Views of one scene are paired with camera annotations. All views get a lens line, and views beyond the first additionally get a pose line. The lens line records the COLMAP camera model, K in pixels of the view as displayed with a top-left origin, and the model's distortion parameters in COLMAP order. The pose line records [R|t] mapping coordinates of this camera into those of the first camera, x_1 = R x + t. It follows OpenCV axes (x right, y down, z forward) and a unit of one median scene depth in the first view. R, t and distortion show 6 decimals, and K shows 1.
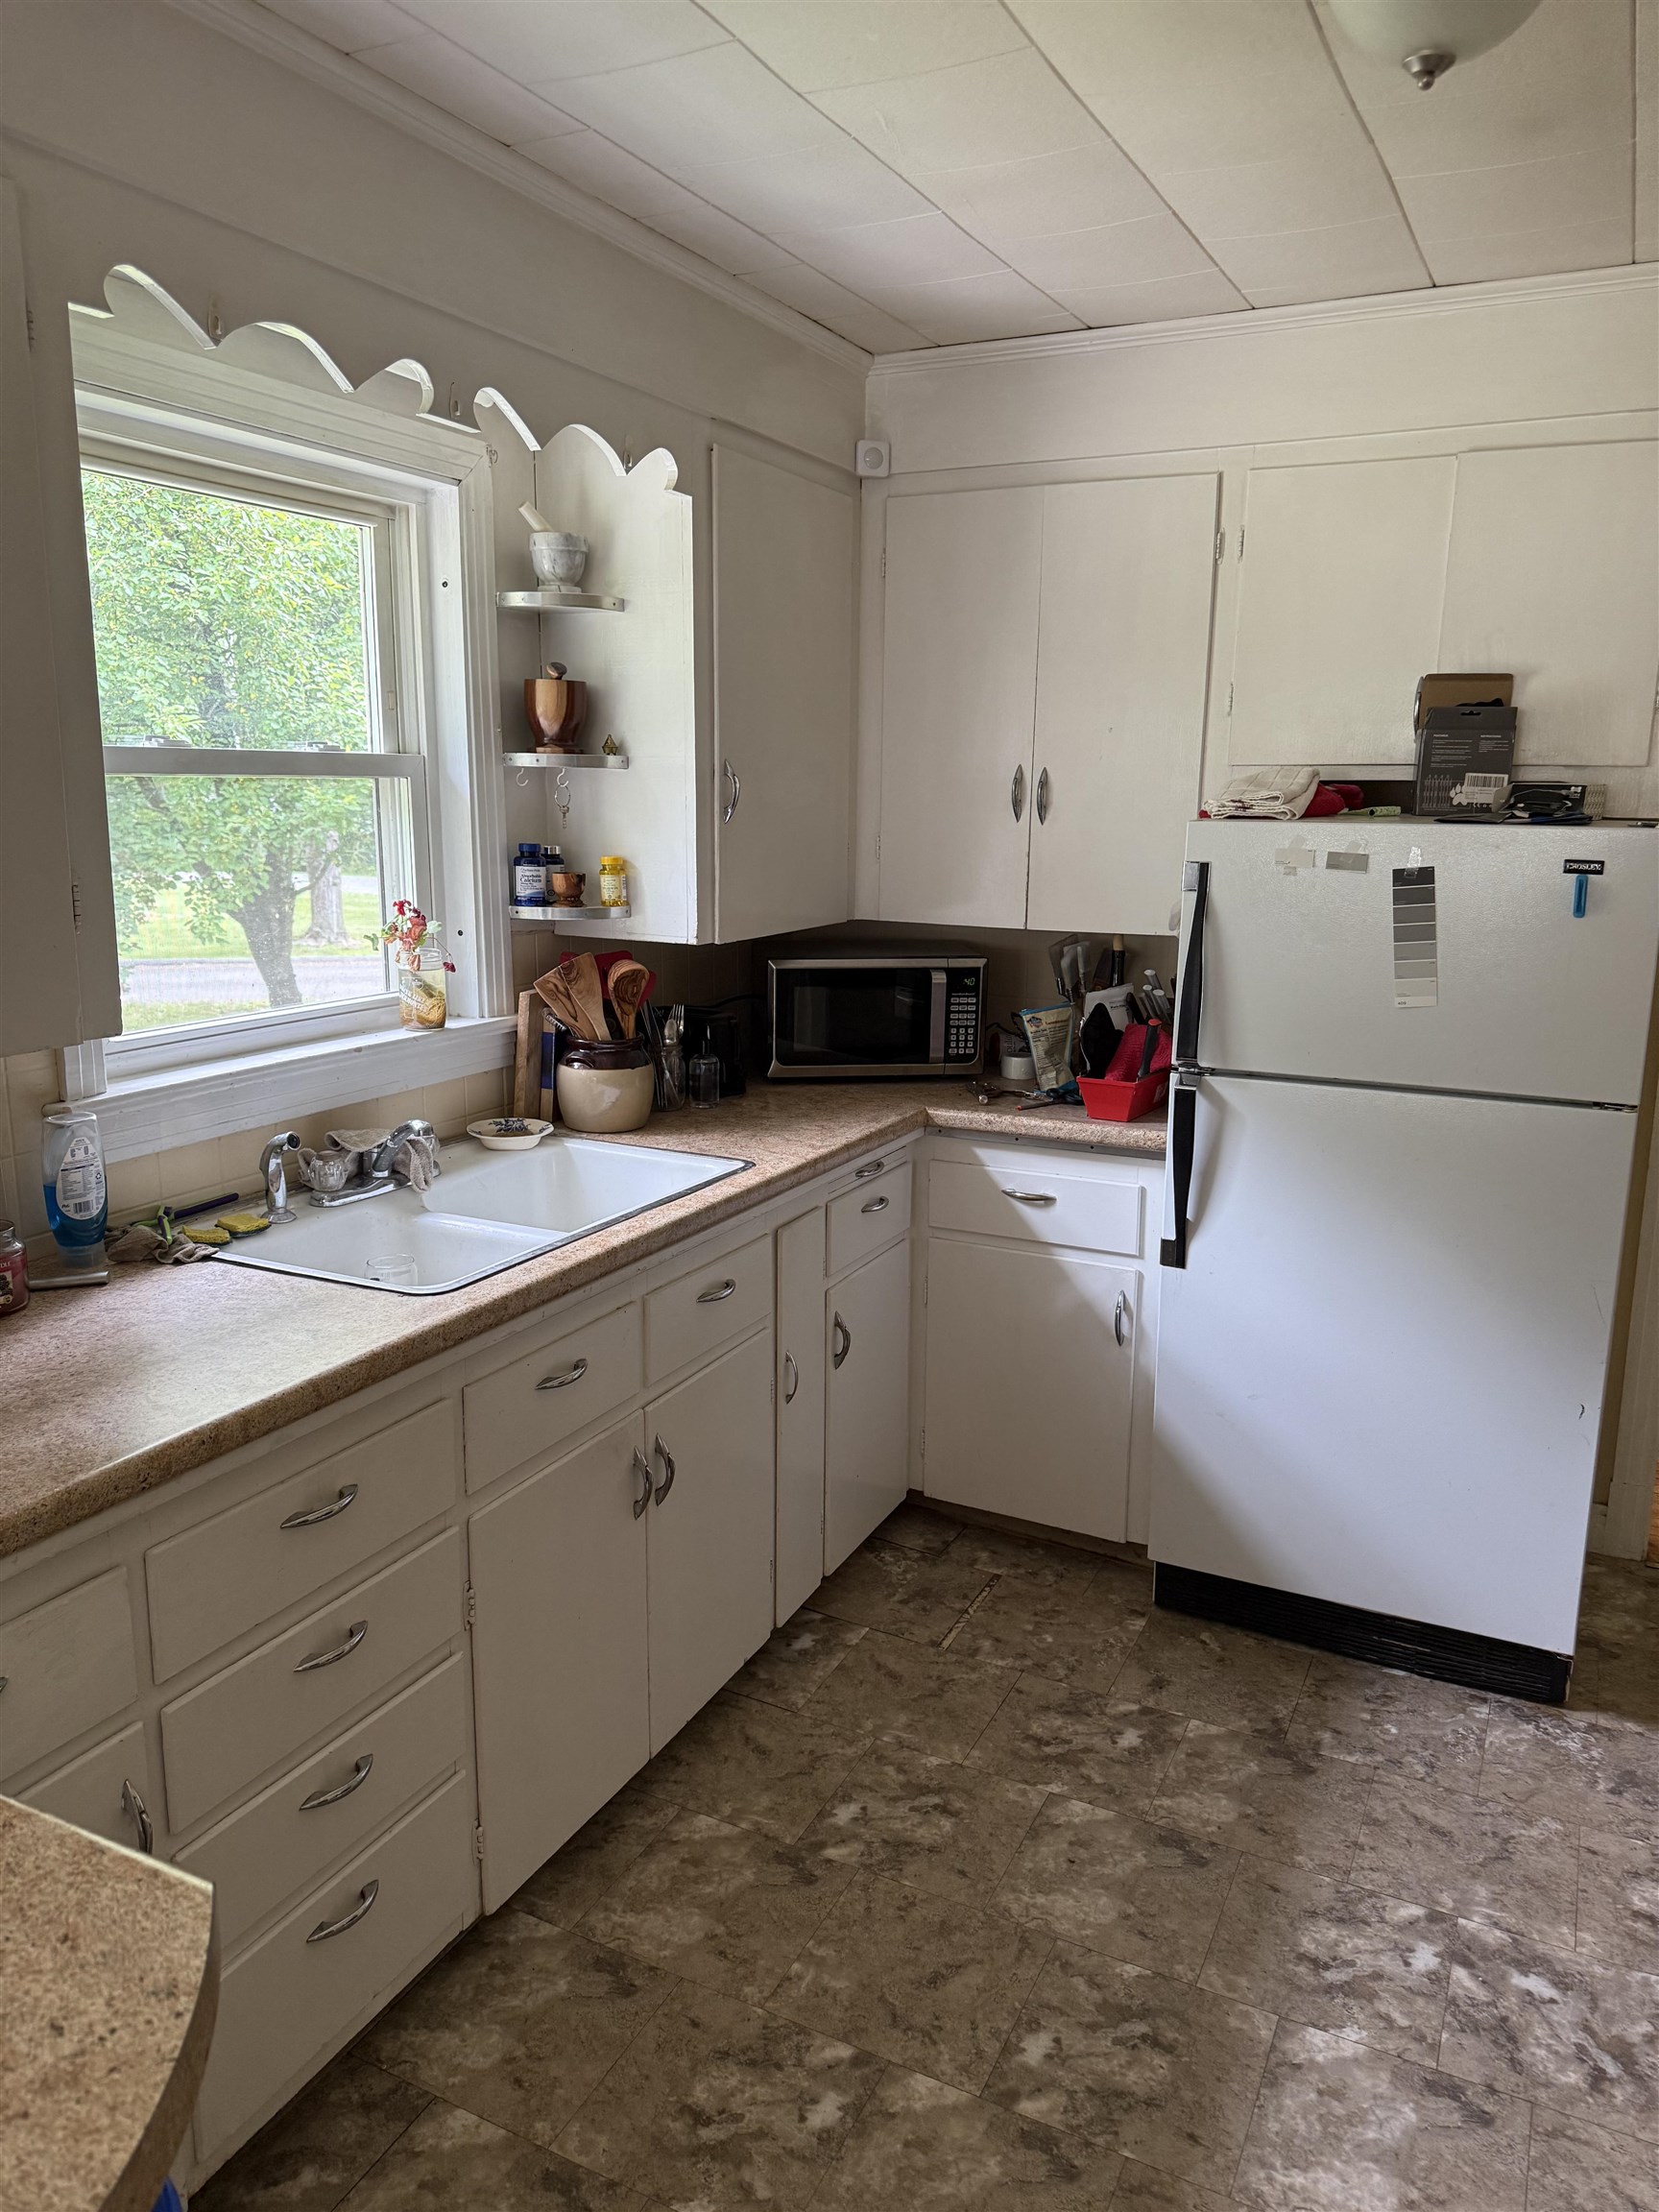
lens RADIAL K [[1561.3, 0, 824.1], [0, 1561.3, 1127.4], [0, 0, 1]] dist [0.086285, -0.113668]
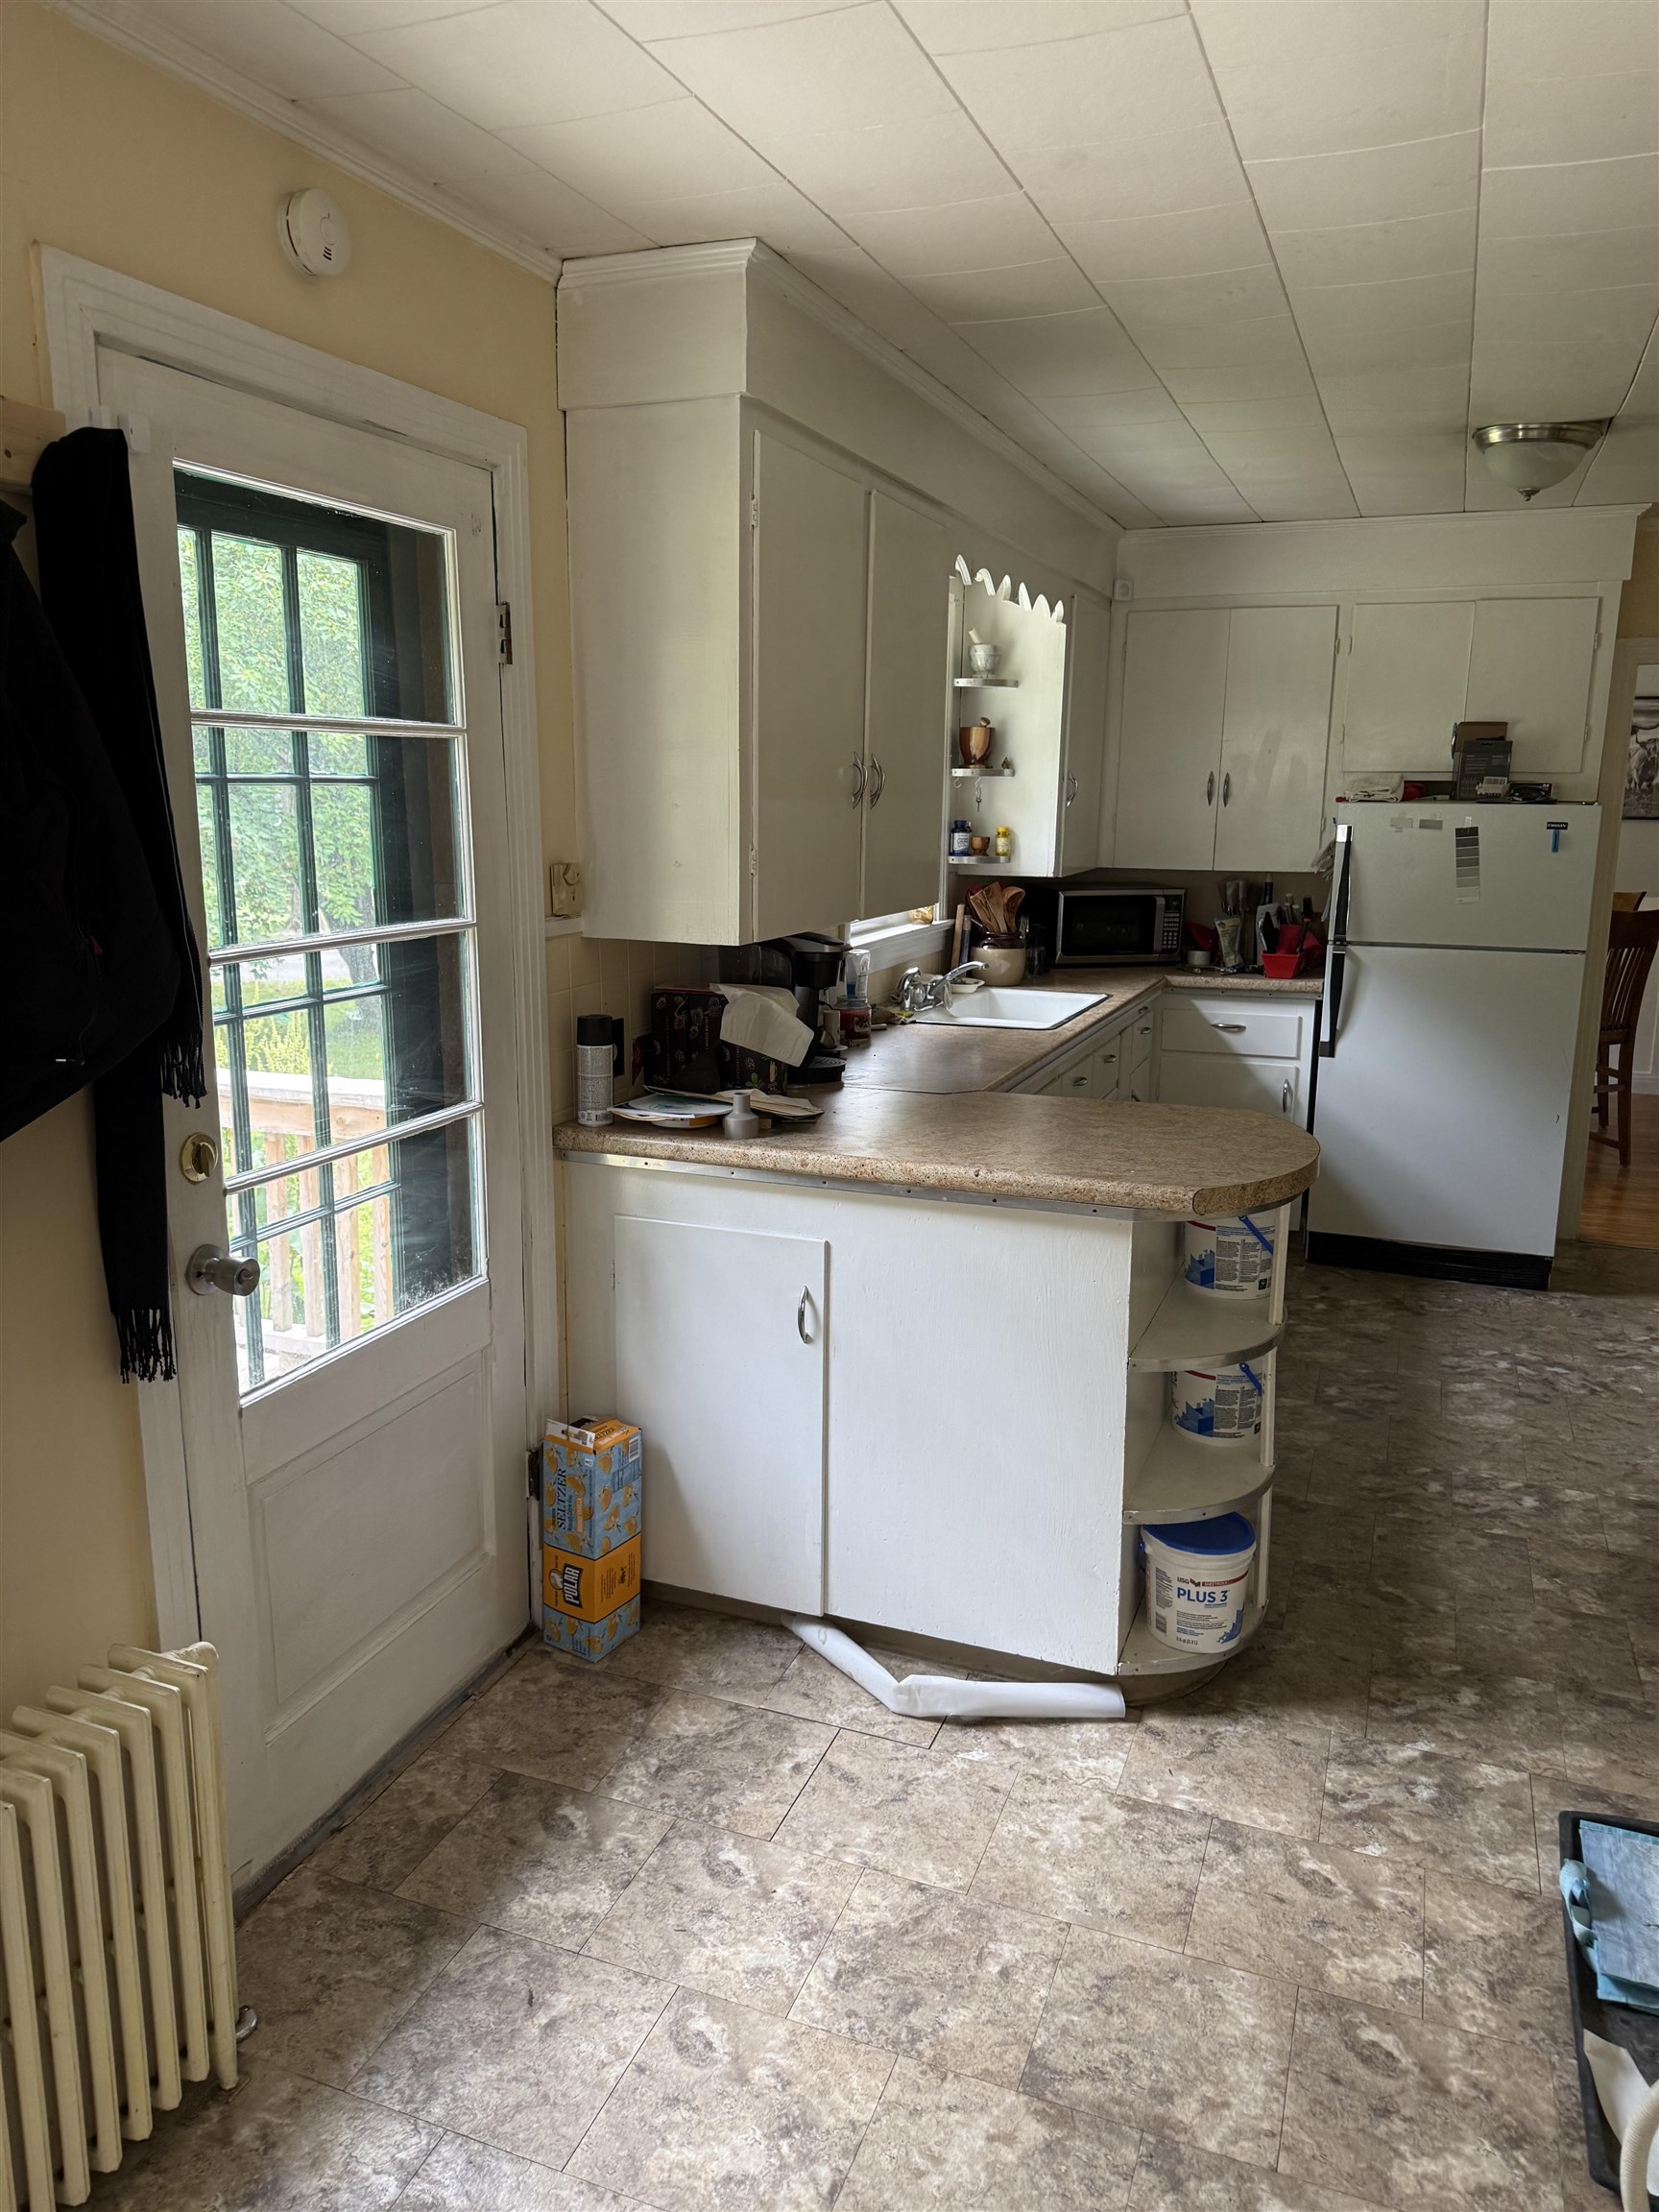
lens RADIAL K [[1522.2, 0, 829.5], [0, 1522.2, 1106.0], [0, 0, 1]] dist [0.094875, -0.183937]
pose [[0.996702, -0.020763, 0.078443, -0.472521], [0.021287, 0.999756, -0.005855, 0.142943], [-0.078302, 0.007505, 0.996901, -0.674910]]
